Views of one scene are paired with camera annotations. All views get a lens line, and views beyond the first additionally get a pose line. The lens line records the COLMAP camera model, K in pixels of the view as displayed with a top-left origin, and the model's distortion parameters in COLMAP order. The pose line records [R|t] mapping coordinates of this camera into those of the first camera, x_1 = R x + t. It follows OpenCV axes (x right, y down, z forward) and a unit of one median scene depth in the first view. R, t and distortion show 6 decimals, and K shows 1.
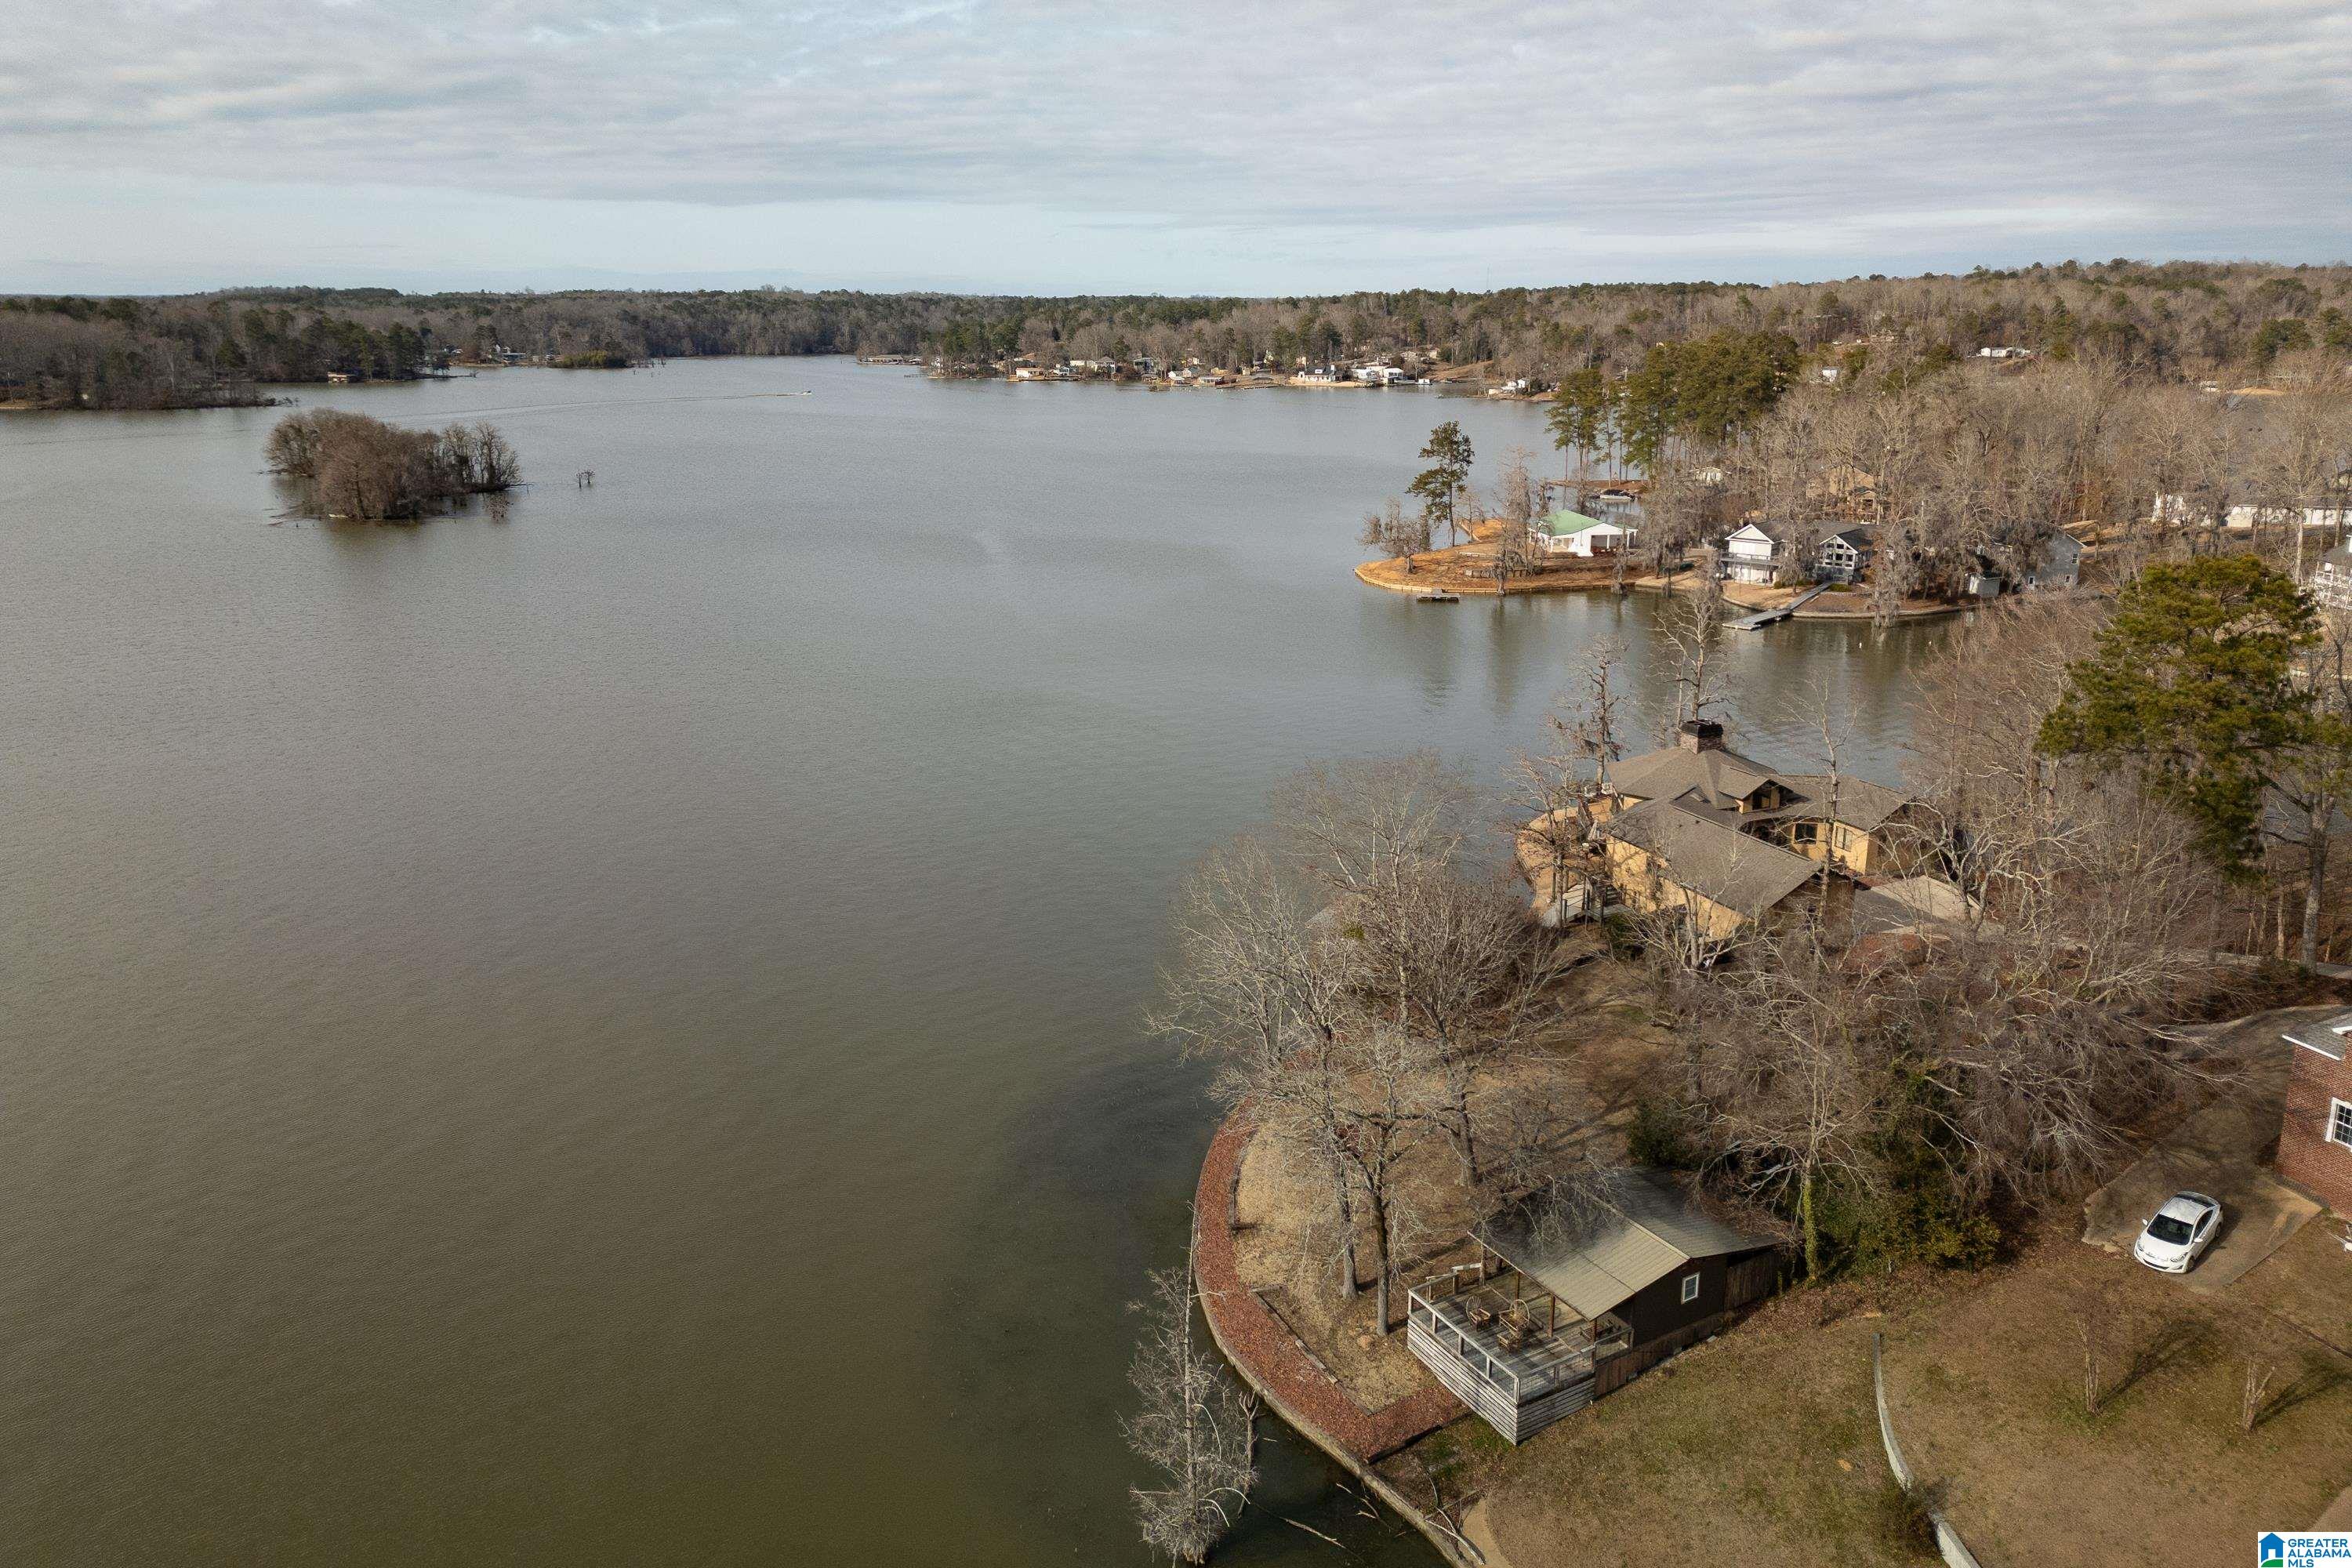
lens RADIAL K [[1637.3, 0, 1167.1], [0, 1637.3, 701.9], [0, 0, 1]] dist [0.081310, -0.080752]
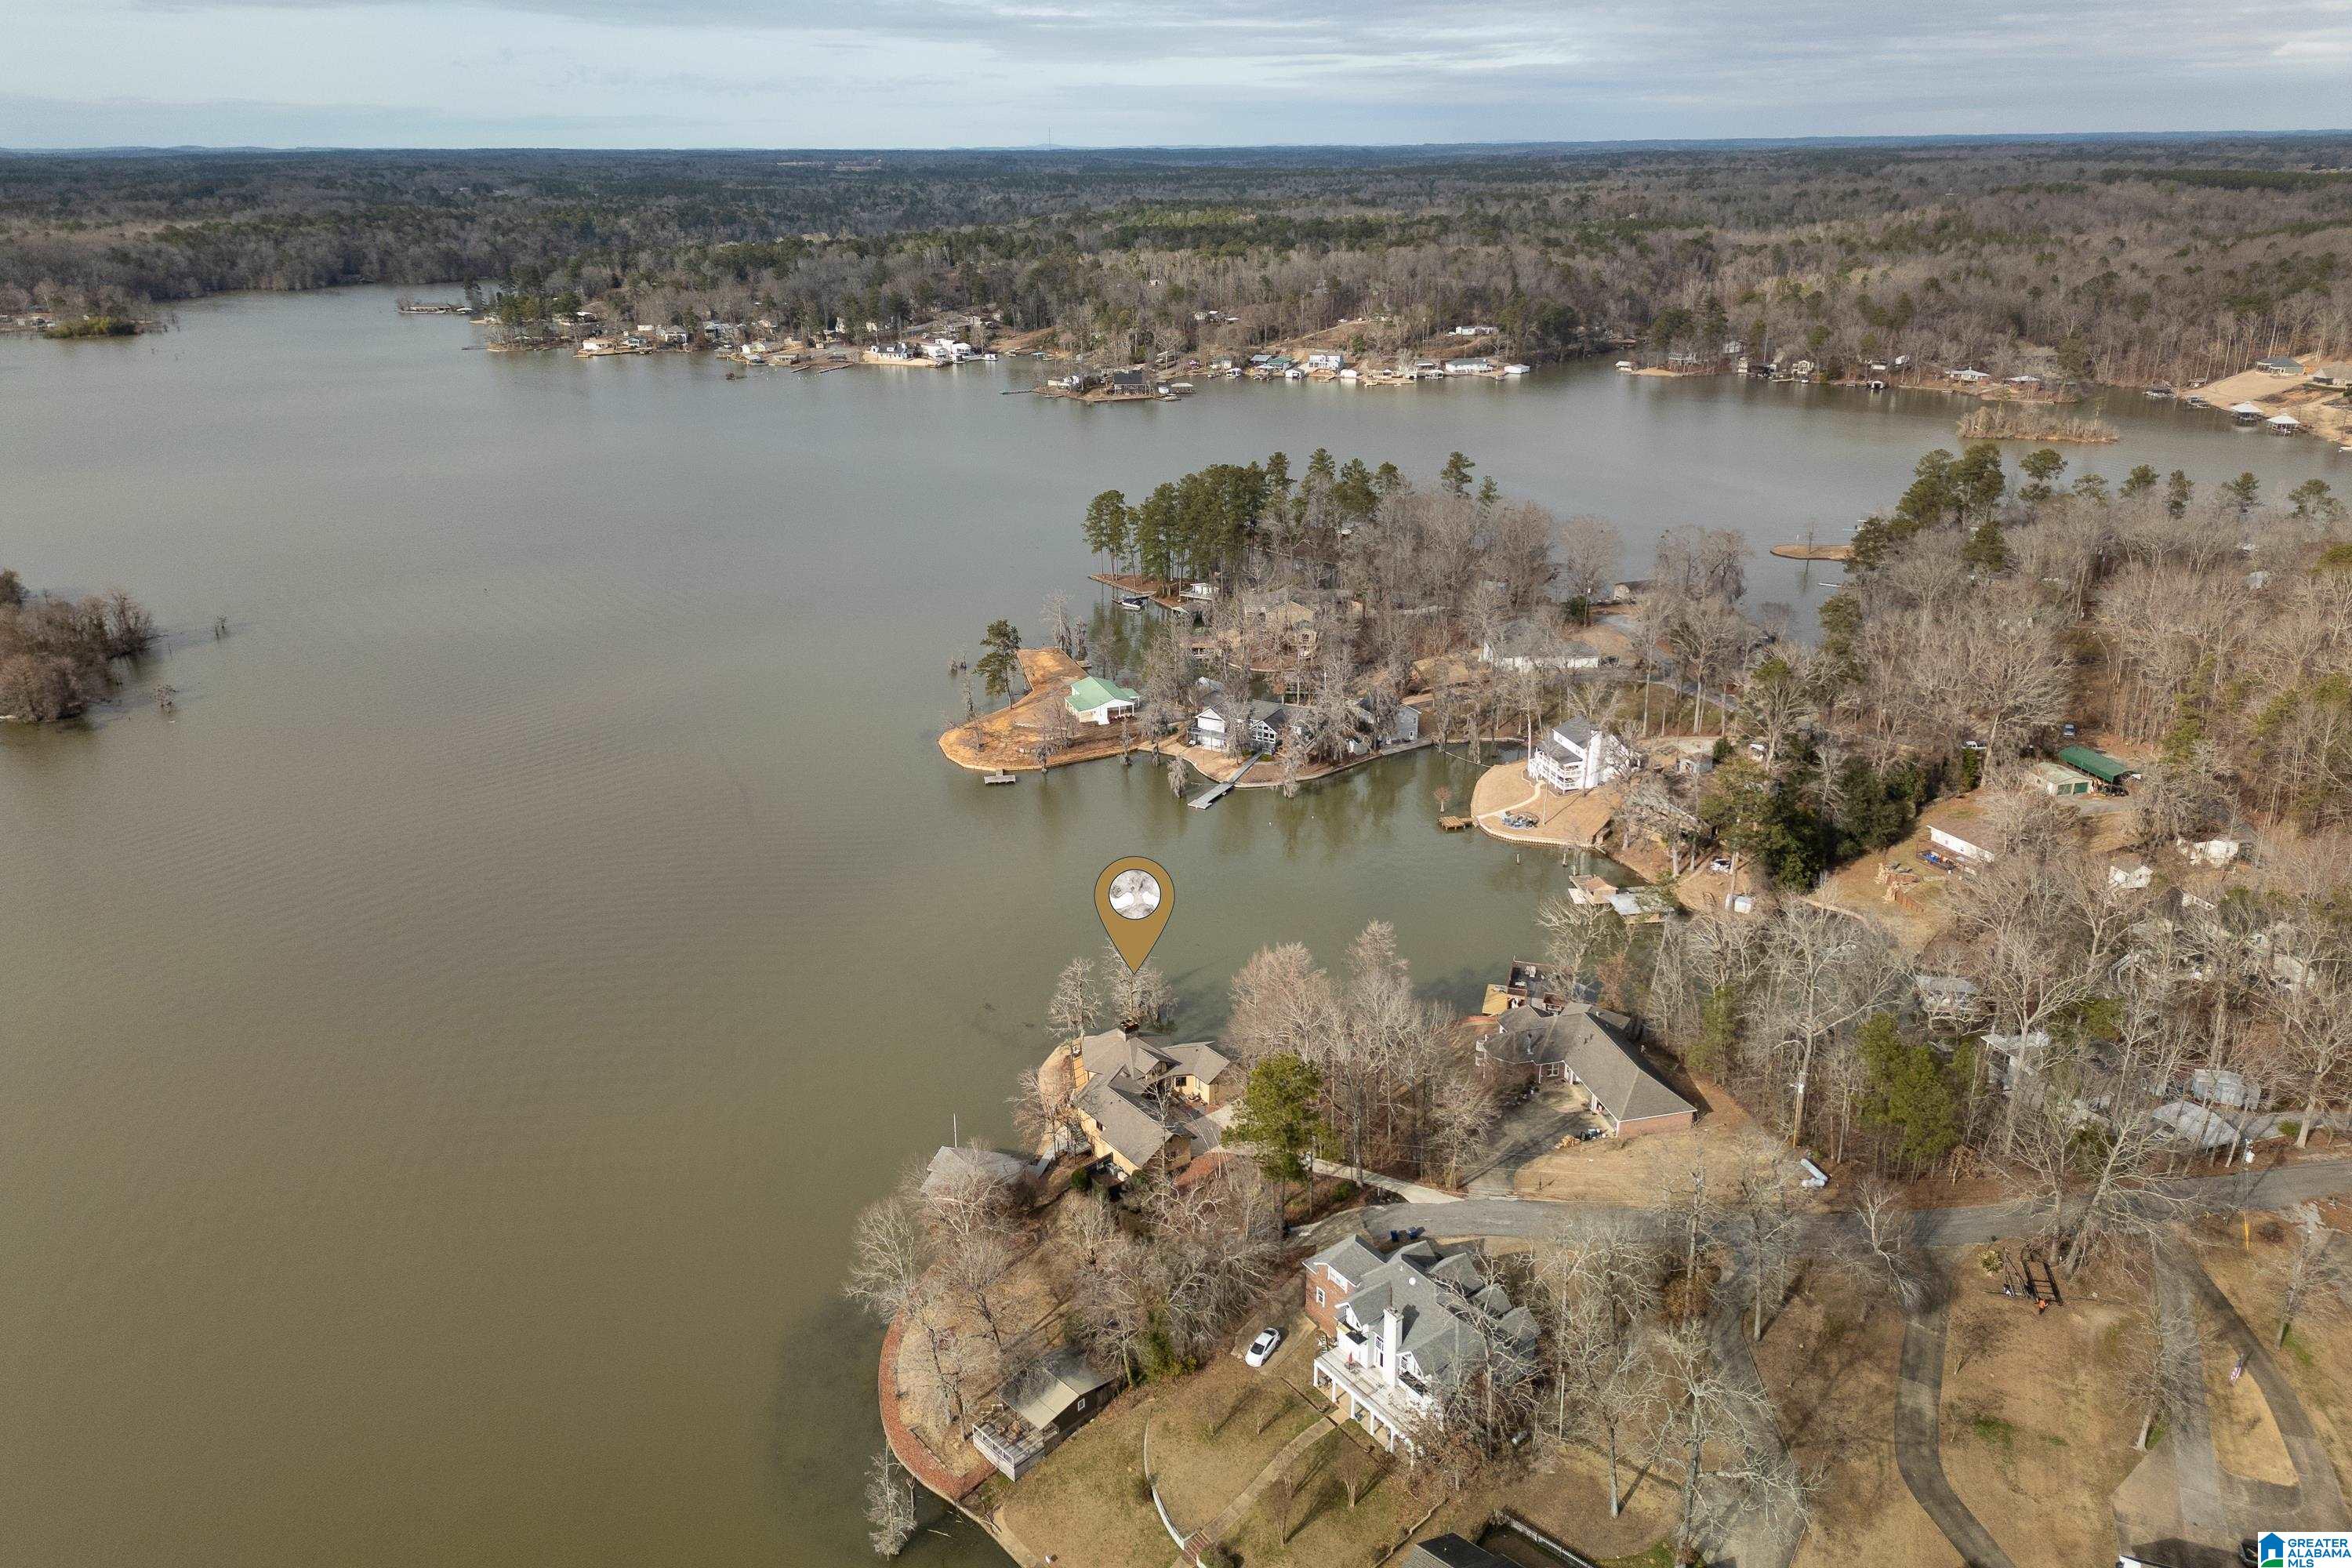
lens RADIAL K [[1637.3, 0, 1170.0], [0, 1637.3, 770.2], [0, 0, 1]] dist [0.081310, -0.080752]
pose [[0.968528, -0.093769, 0.230566, -0.045919], [0.062681, 0.988355, 0.138653, -0.923144], [-0.240883, -0.119837, 0.963127, -1.320282]]
